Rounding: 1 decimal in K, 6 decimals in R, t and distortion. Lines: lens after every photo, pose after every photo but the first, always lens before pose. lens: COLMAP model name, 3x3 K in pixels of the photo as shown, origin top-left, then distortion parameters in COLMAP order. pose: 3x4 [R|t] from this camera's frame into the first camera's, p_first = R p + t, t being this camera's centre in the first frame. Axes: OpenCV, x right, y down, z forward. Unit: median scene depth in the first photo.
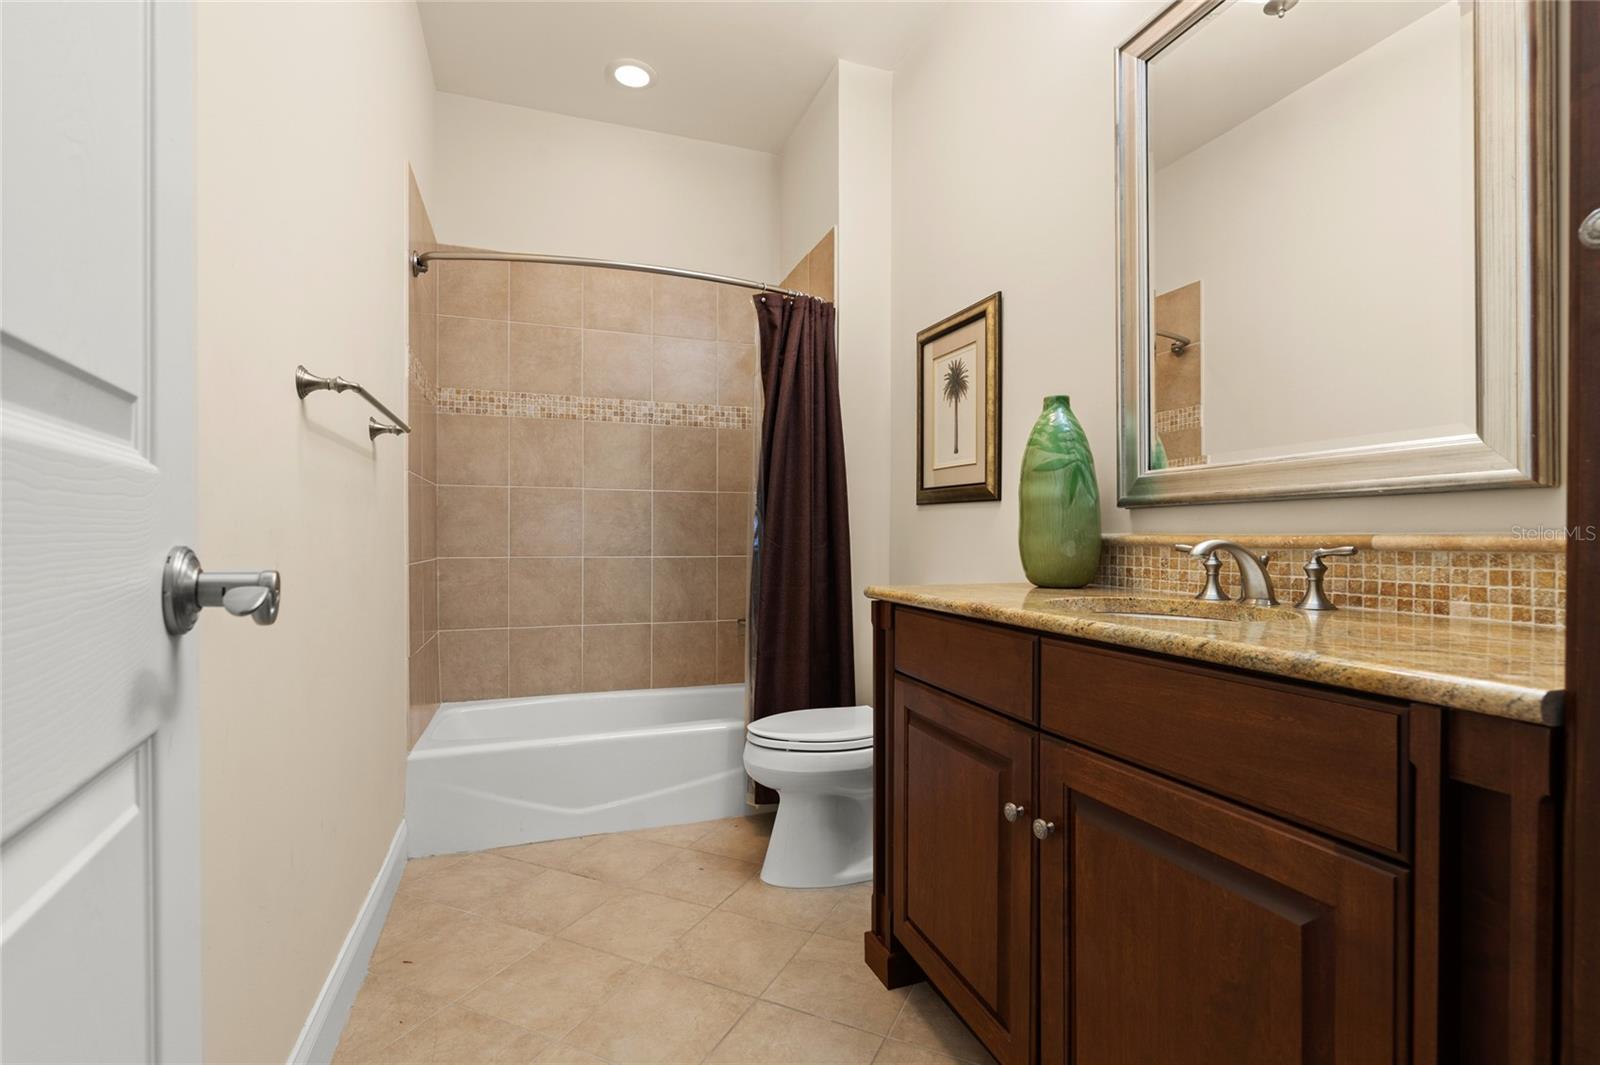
lens RADIAL K [[722.4, 0, 833.4], [0, 722.4, 542.3], [0, 0, 1]] dist [-0.001843, -0.000020]
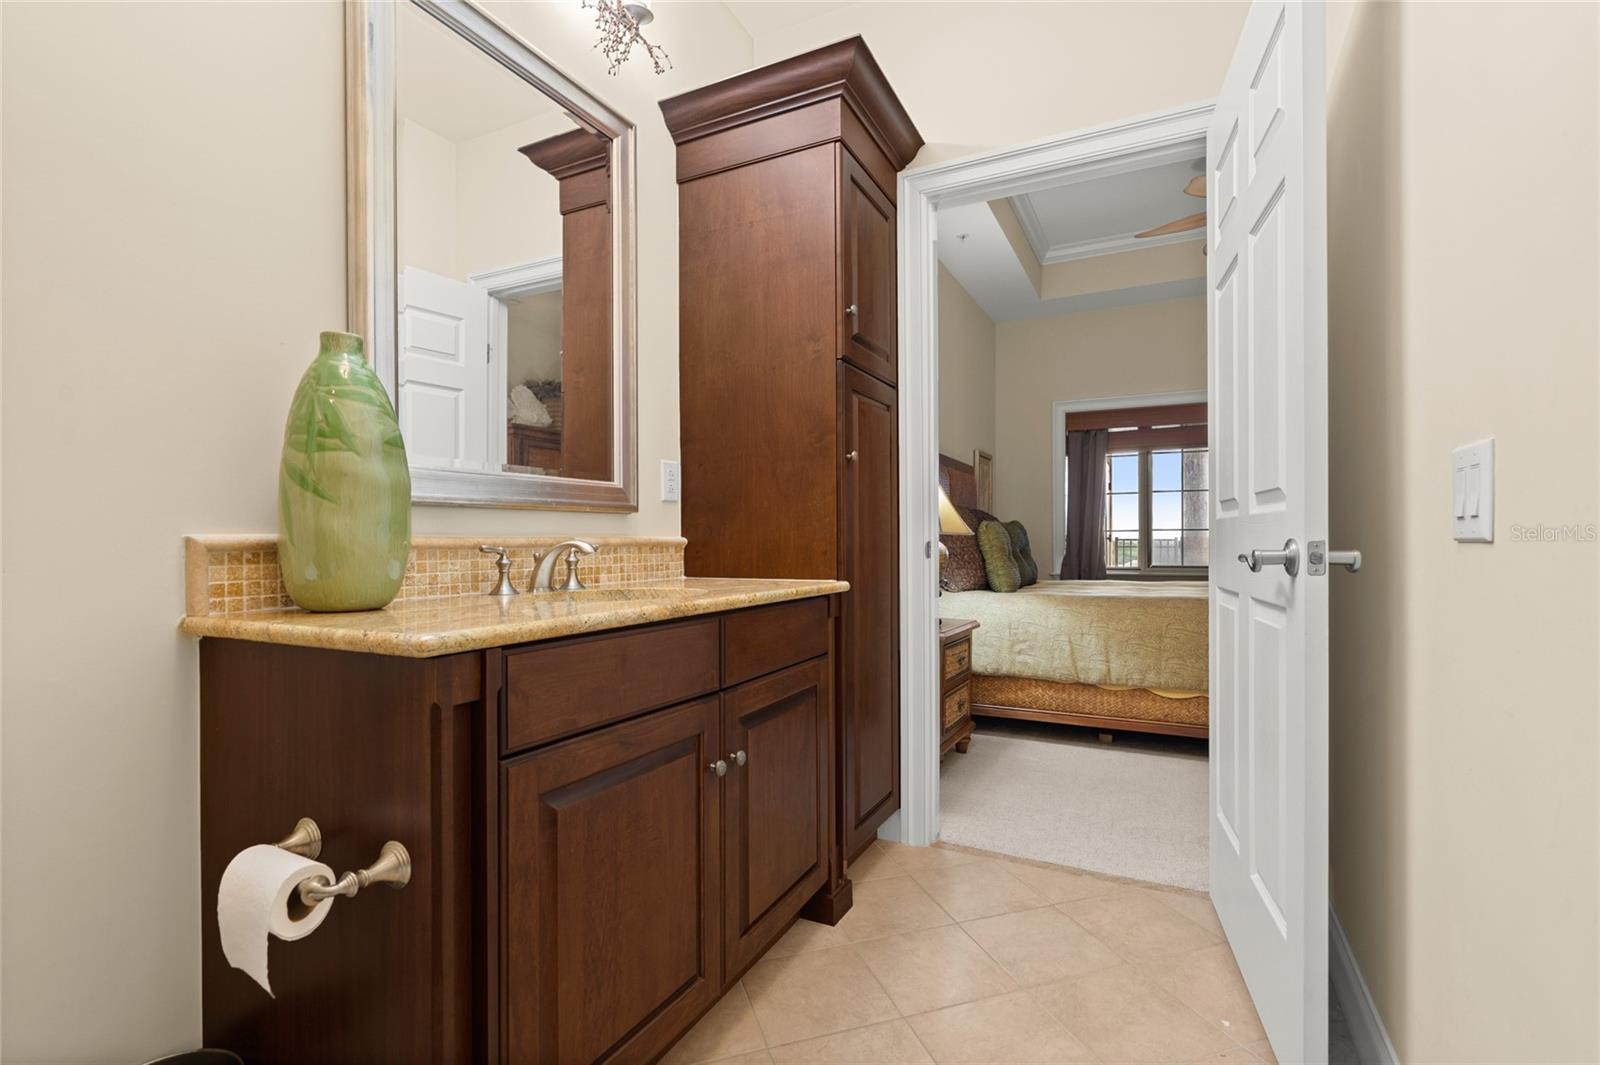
lens RADIAL K [[732.9, 0, 798.4], [0, 732.9, 536.5], [0, 0, 1]] dist [-0.001896, 0.000312]
pose [[-0.658033, 0.007230, 0.752954, -0.716627], [0.010619, 0.999944, -0.000322, -0.005671], [-0.752914, 0.007784, -0.658073, 1.628679]]
